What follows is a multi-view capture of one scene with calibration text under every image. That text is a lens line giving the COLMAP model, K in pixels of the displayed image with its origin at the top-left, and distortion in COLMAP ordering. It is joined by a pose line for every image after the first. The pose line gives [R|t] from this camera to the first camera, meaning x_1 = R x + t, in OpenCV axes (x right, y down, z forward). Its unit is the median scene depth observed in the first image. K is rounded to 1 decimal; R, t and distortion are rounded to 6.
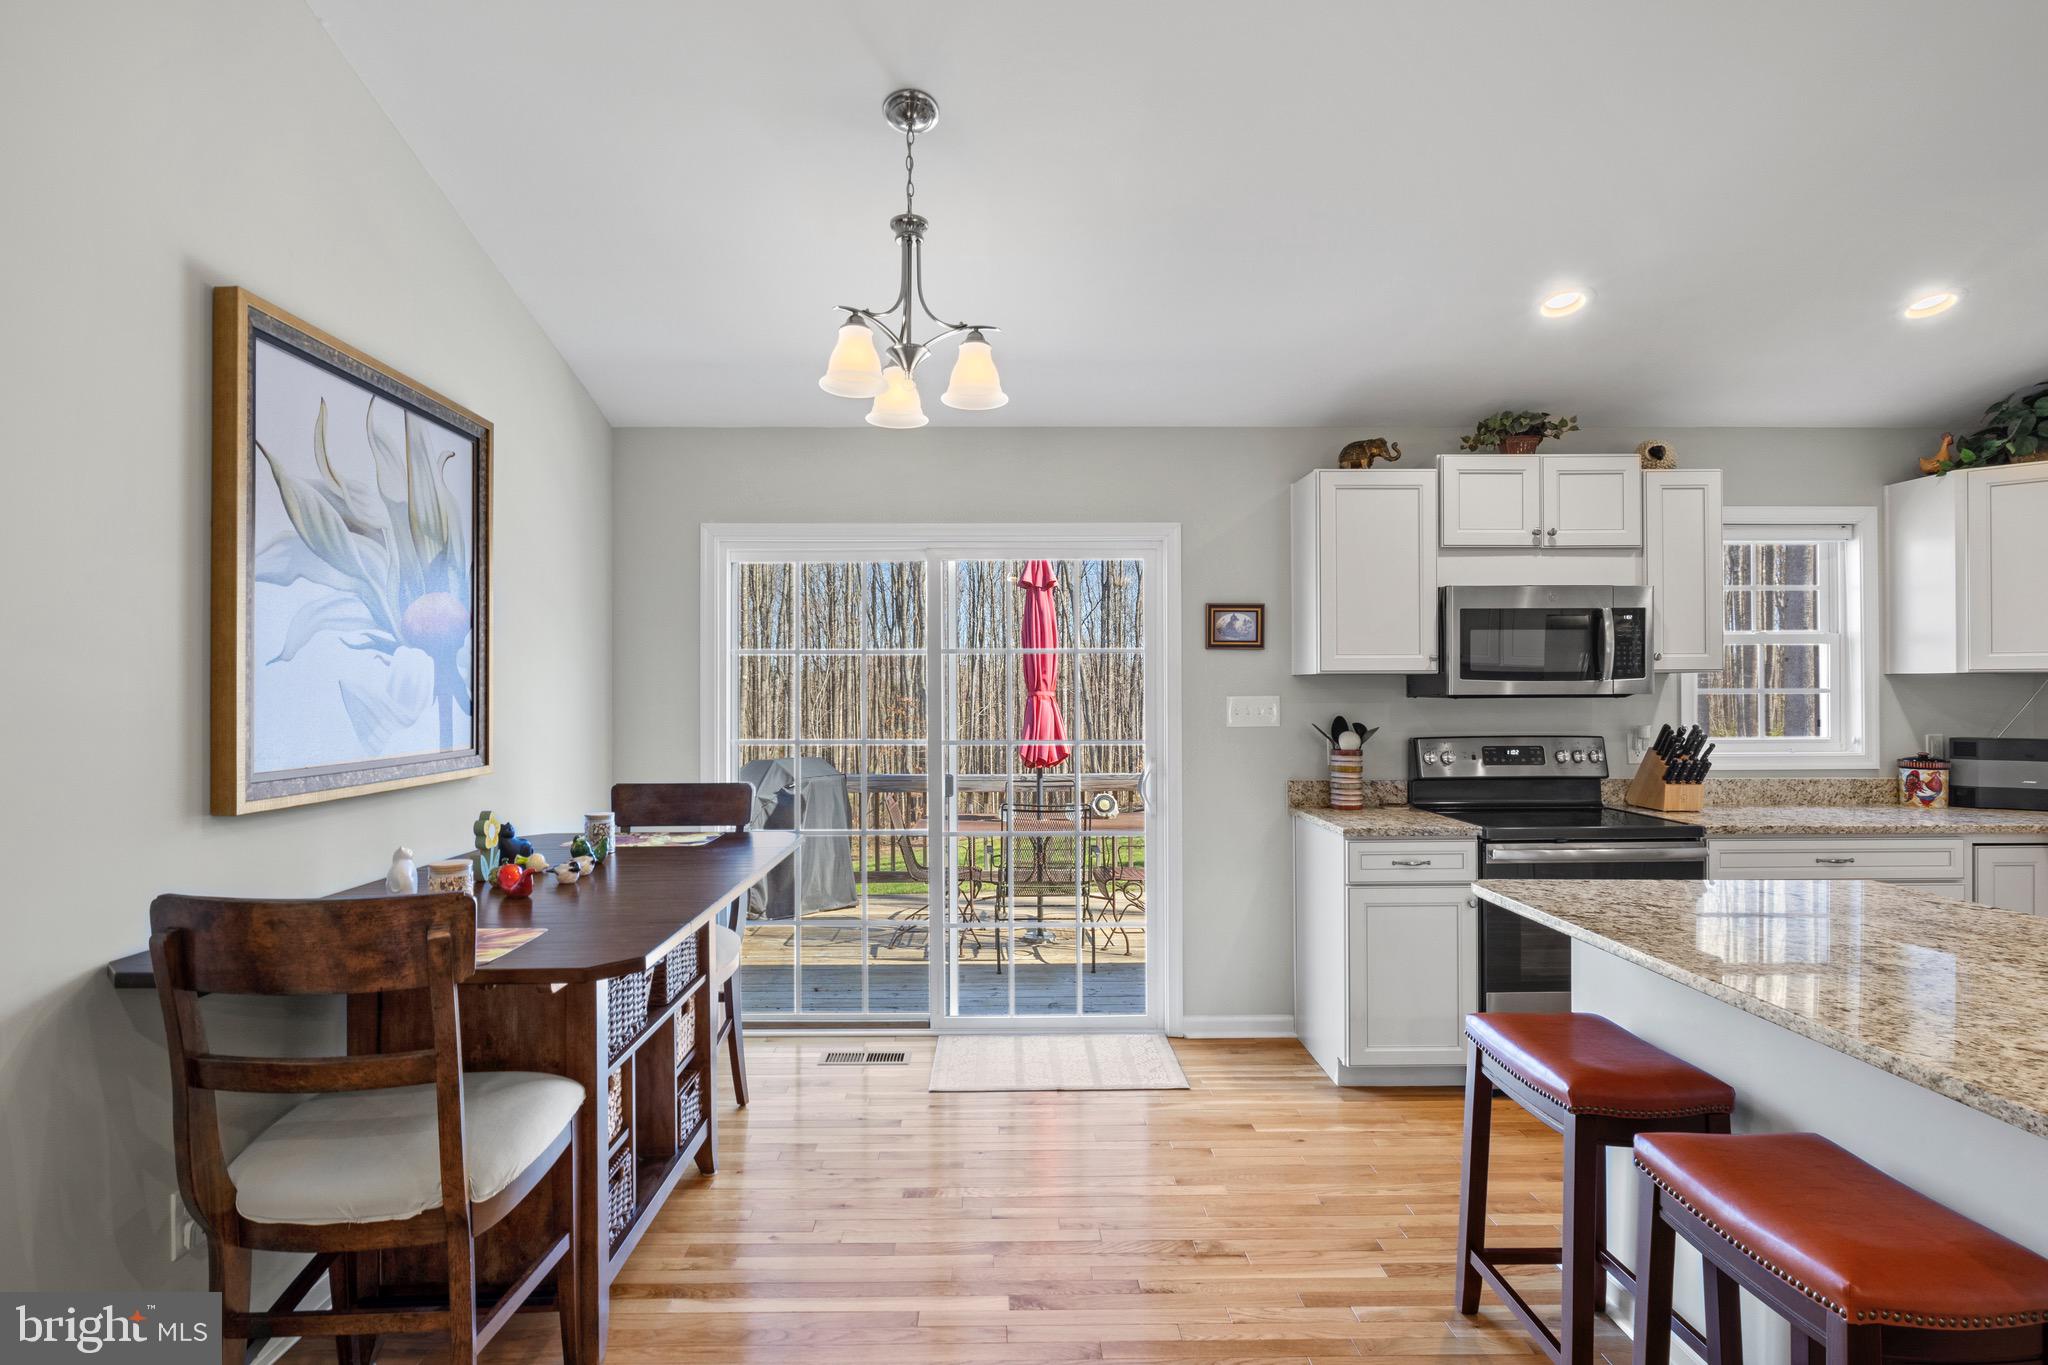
lens RADIAL K [[1029.3, 0, 1002.8], [0, 1029.3, 683.0], [0, 0, 1]] dist [-0.009781, 0.002461]
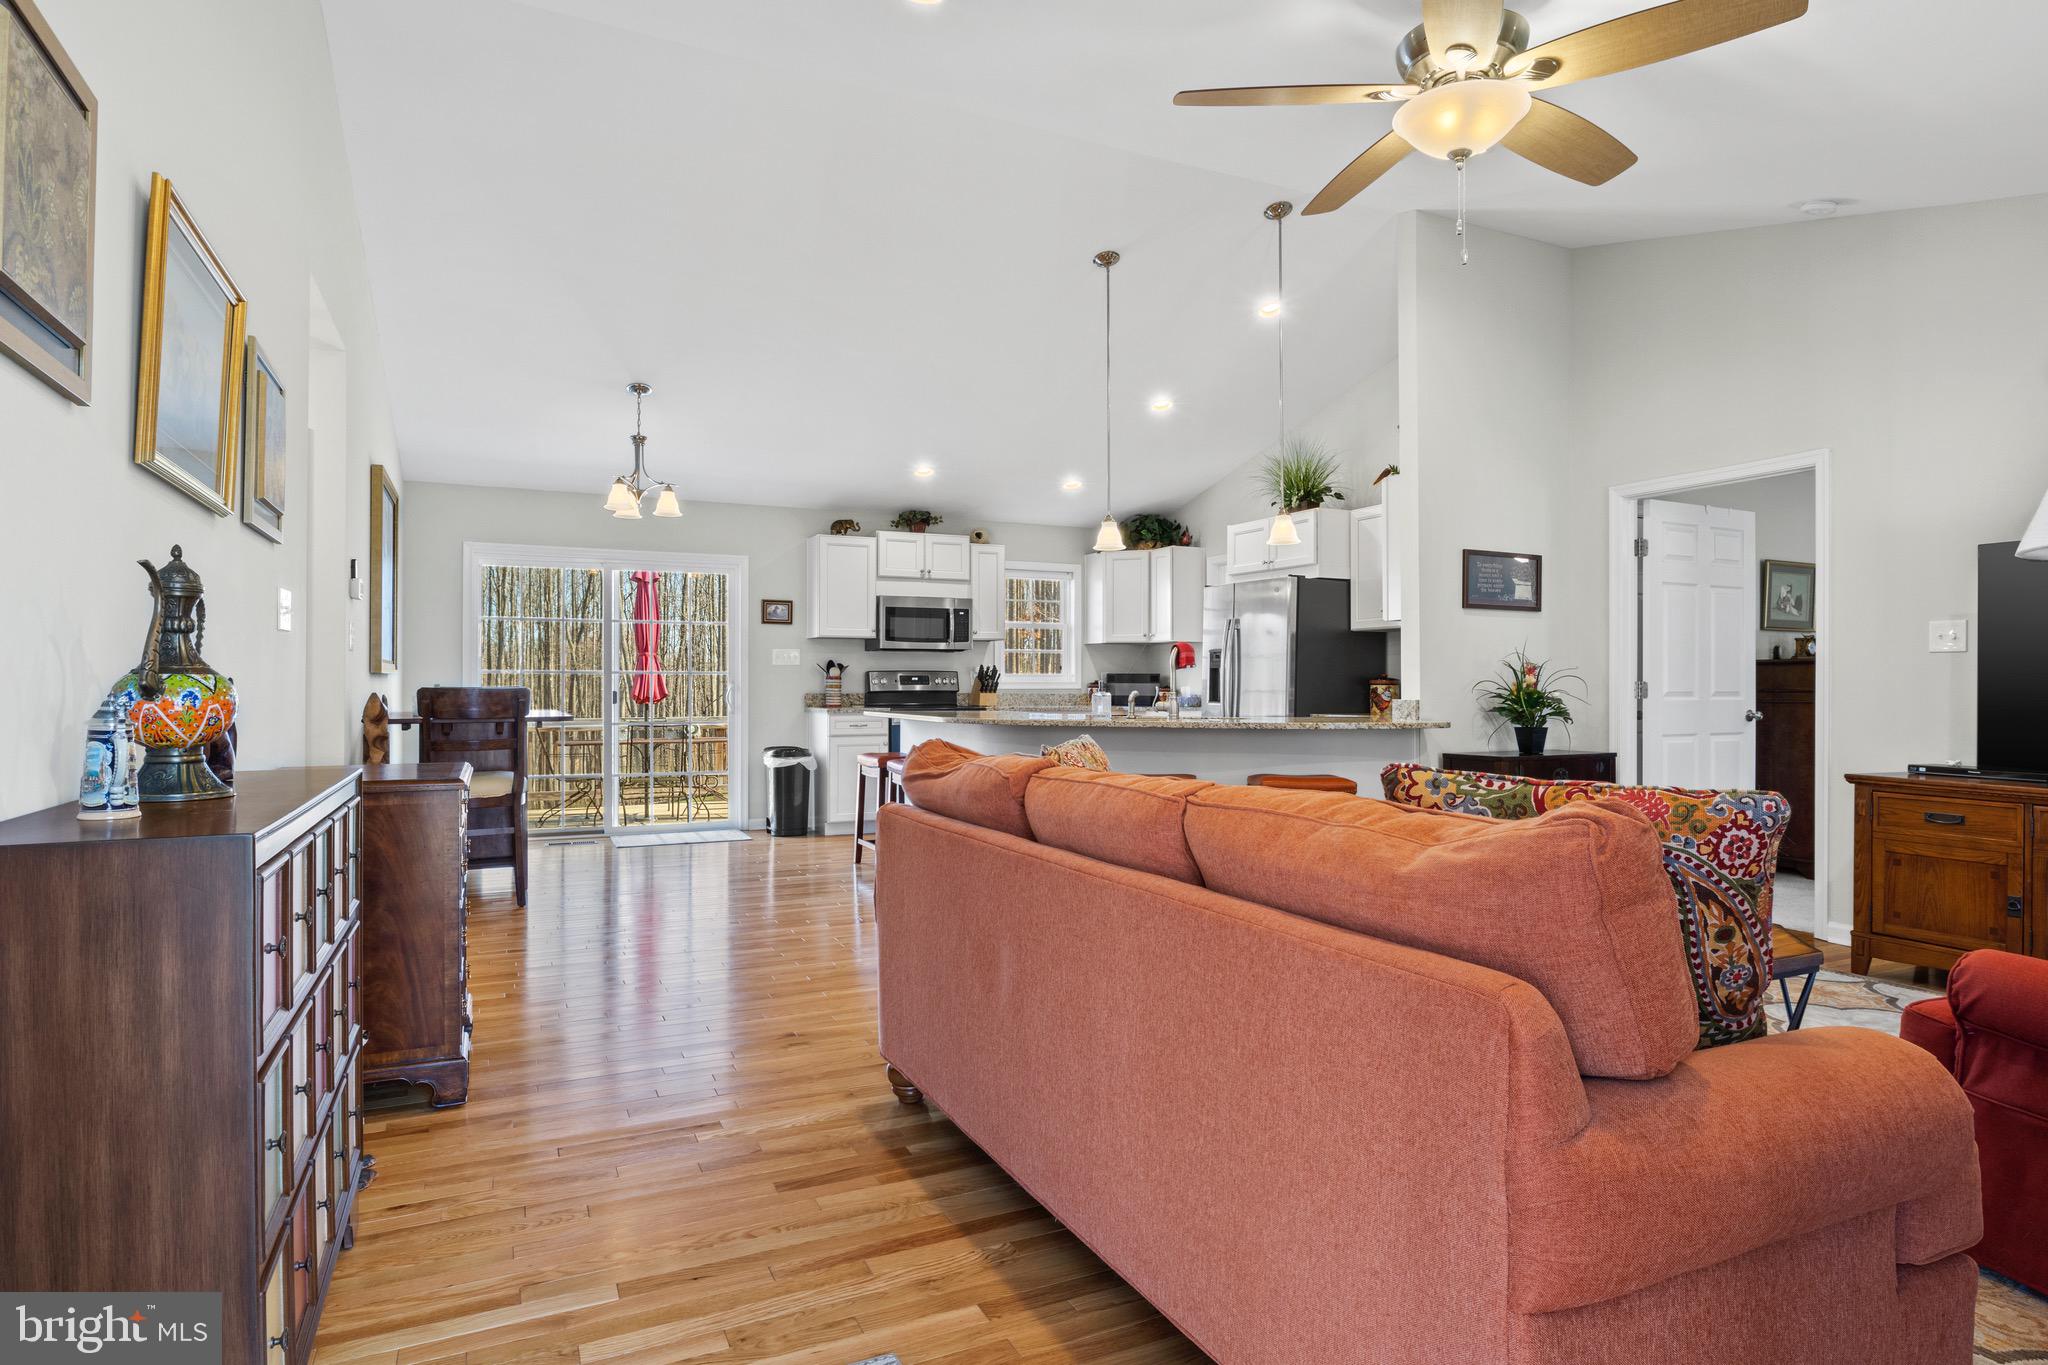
lens RADIAL K [[1135.2, 0, 1039.3], [0, 1135.2, 691.7], [0, 0, 1]] dist [0.004017, 0.001895]
pose [[0.903860, 0.001314, 0.427826, -0.251325], [-0.006322, 0.999927, 0.010286, 0.072528], [-0.427781, -0.012002, 0.903803, -1.189466]]
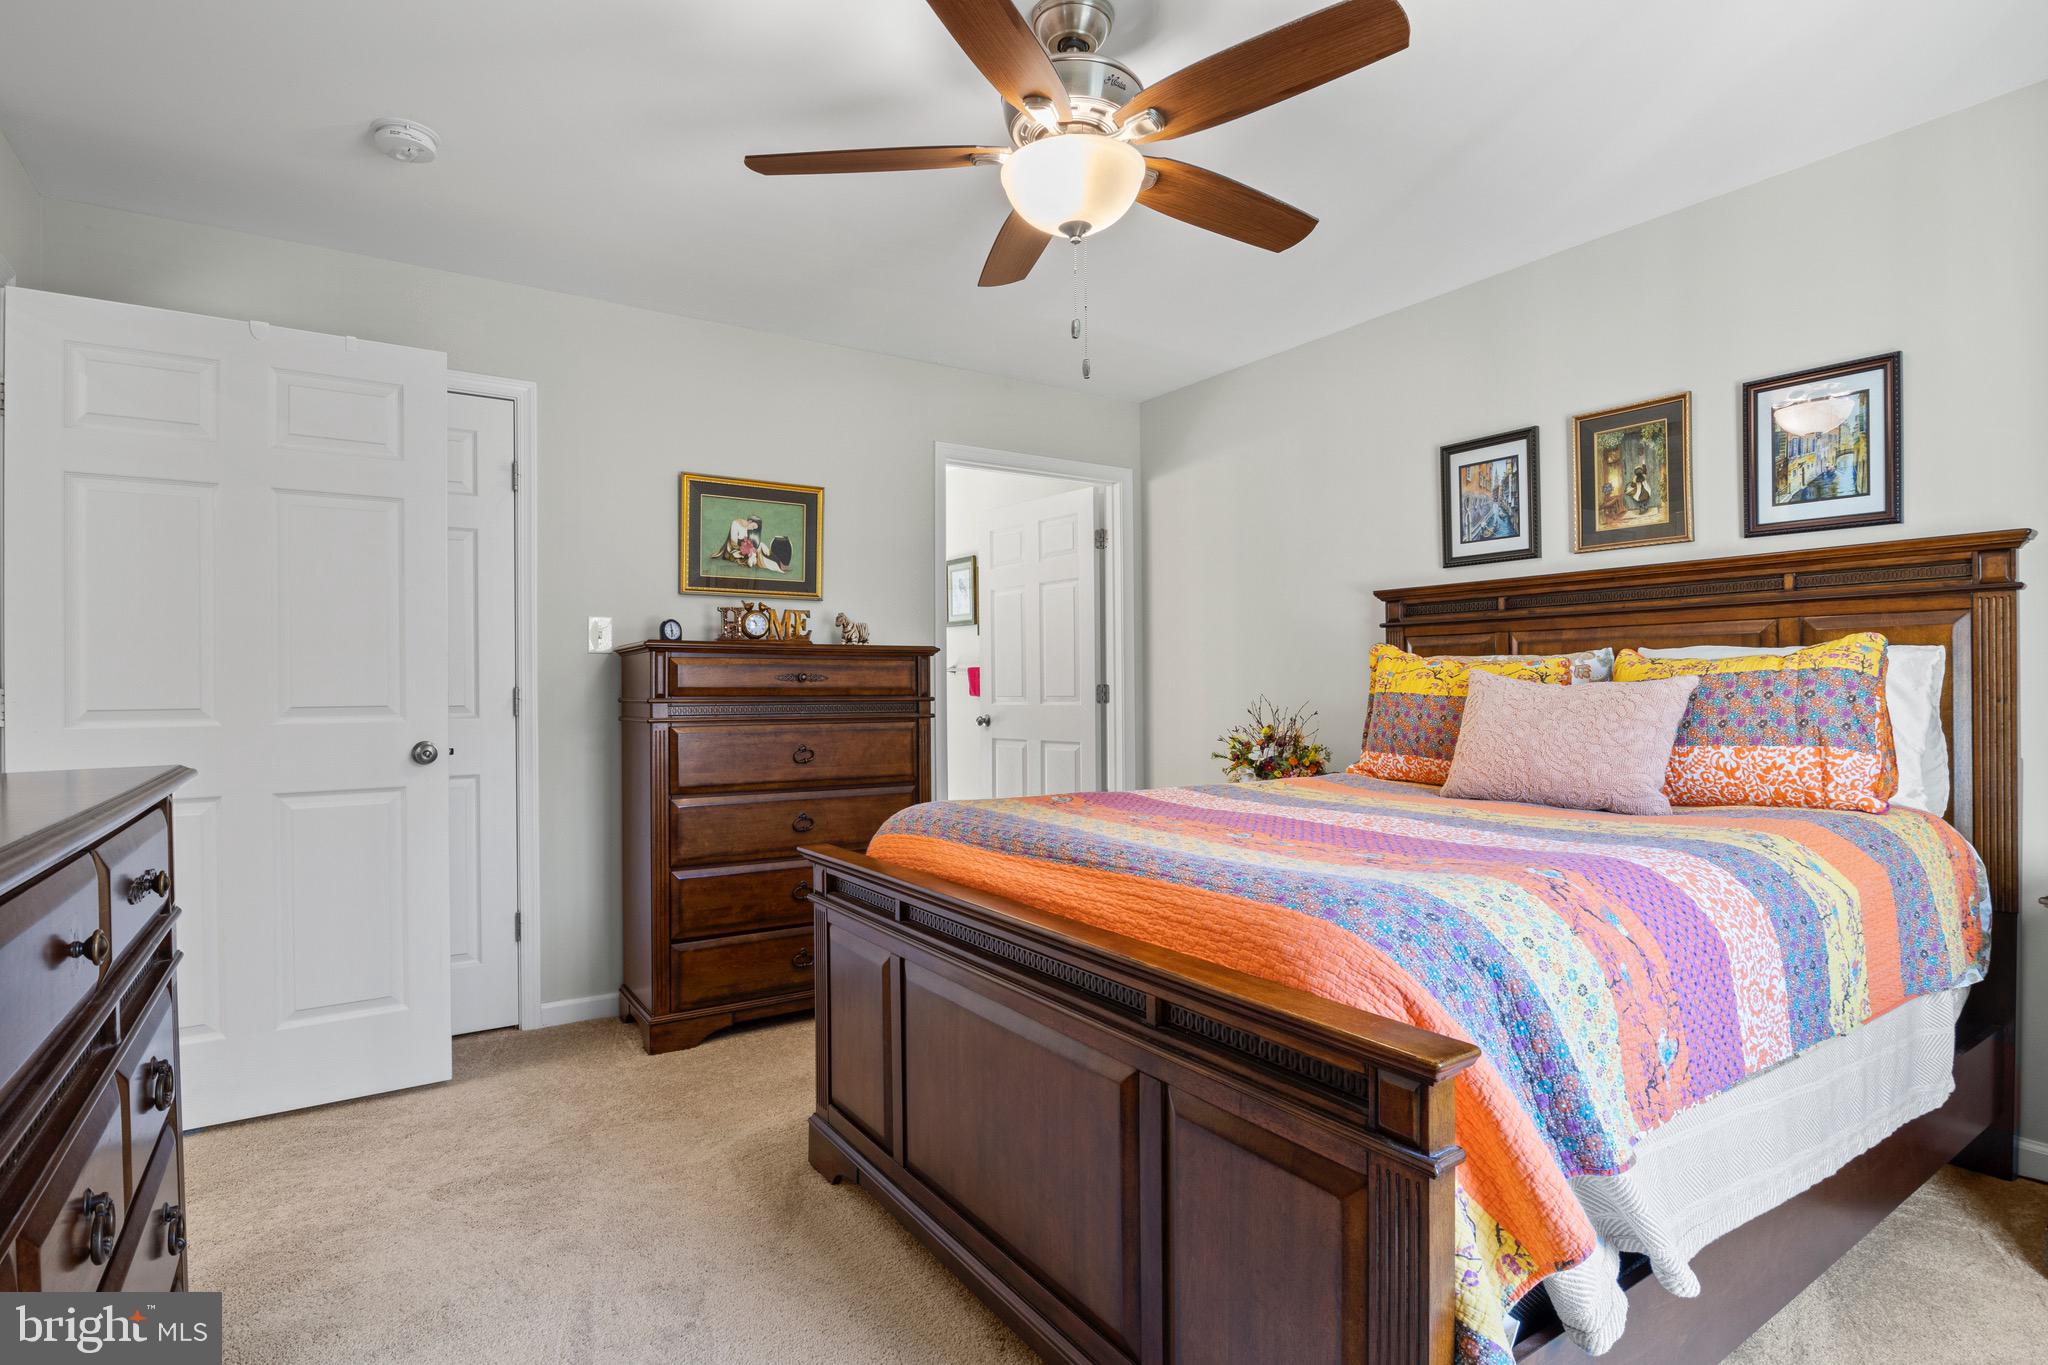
lens RADIAL K [[1029.3, 0, 1037.3], [0, 1029.3, 686.1], [0, 0, 1]] dist [-0.009781, 0.002461]
pose [[0.828723, -0.009313, 0.559582, 1.349582], [0.007213, 0.999956, 0.005959, 0.066953], [-0.559613, -0.000902, 0.828754, -1.012101]]
